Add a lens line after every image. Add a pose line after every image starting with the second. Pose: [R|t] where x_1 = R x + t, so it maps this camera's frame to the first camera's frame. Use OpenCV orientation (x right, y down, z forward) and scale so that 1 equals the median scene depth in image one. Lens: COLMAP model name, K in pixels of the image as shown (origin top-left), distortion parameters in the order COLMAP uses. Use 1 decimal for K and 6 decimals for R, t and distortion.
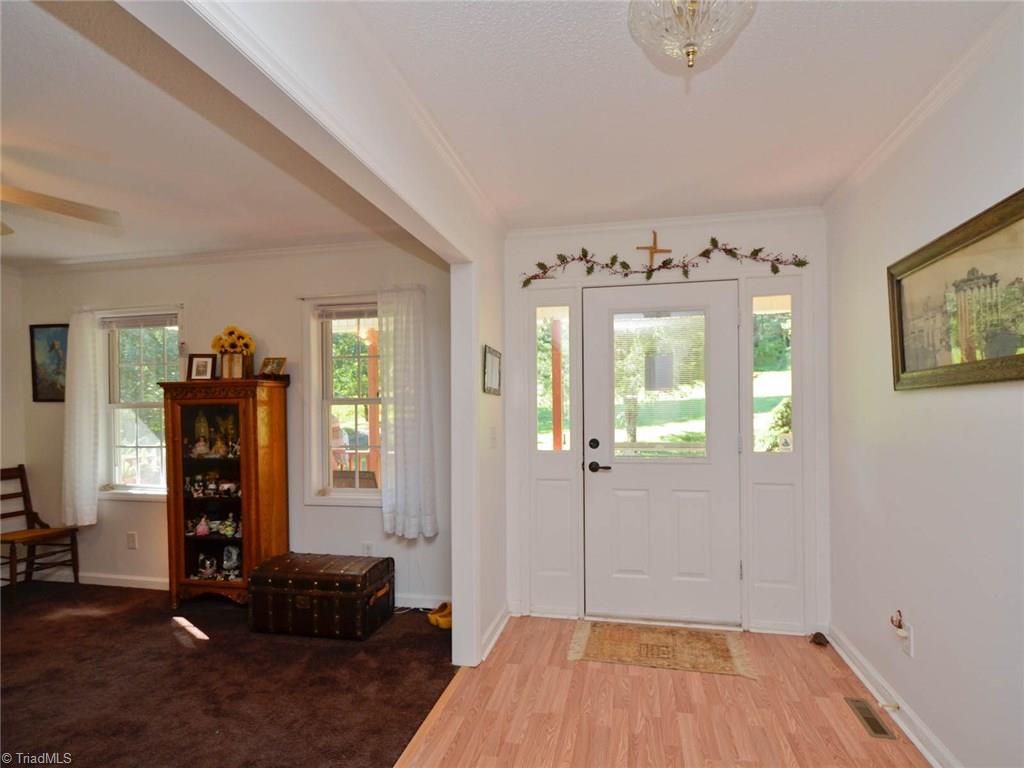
lens RADIAL K [[520.3, 0, 523.2], [0, 520.3, 420.3], [0, 0, 1]] dist [0.009738, -0.007207]
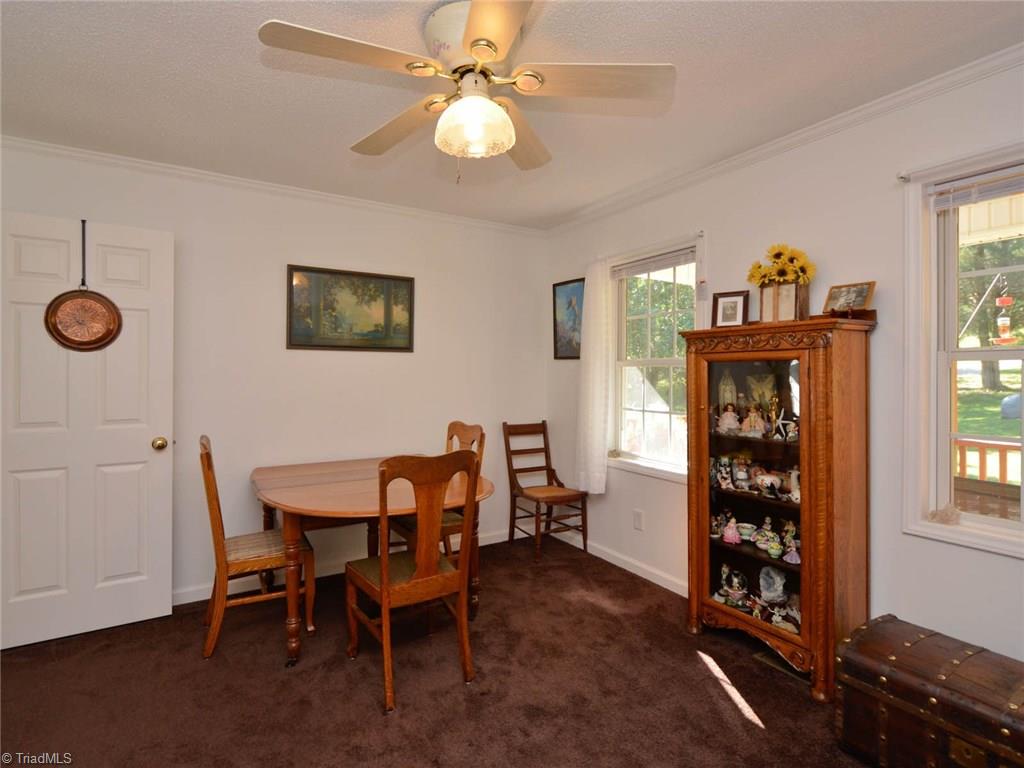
lens RADIAL K [[520.3, 0, 507.6], [0, 520.3, 374.0], [0, 0, 1]] dist [0.009738, -0.007207]
pose [[0.683720, 0.010753, -0.729666, -0.298234], [-0.017586, 0.999844, -0.001745, -0.004736], [0.729533, 0.014025, 0.683802, 0.276457]]
